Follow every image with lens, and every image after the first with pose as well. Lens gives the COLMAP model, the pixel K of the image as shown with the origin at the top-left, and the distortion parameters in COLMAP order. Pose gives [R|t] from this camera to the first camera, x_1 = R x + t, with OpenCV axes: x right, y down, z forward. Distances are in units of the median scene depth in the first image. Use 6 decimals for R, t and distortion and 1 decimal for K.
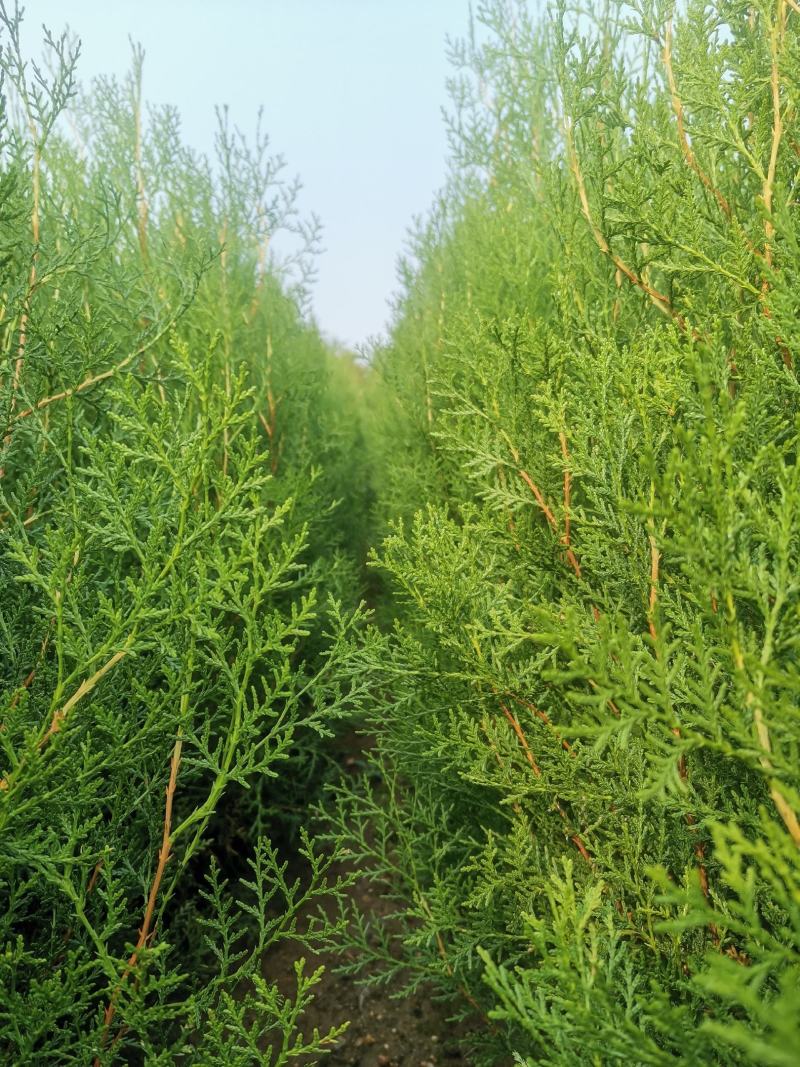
lens RADIAL K [[810.3, 0, 422.2], [0, 810.3, 536.1], [0, 0, 1]] dist [0.152439, -0.153301]
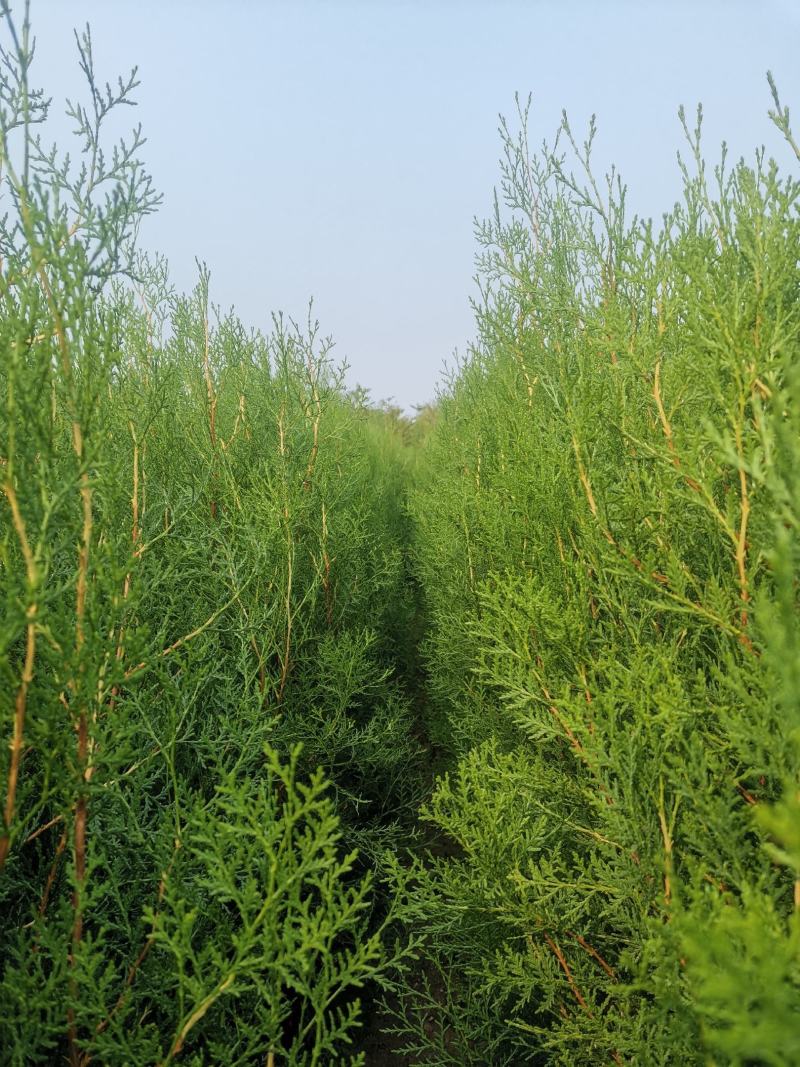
lens RADIAL K [[810.3, 0, 422.2], [0, 810.3, 536.1], [0, 0, 1]] dist [0.152439, -0.153301]
pose [[0.997791, -0.034135, -0.056991, 0.014632], [0.031944, 0.998732, -0.038916, -0.278964], [0.058247, 0.037010, 0.997616, -0.154512]]
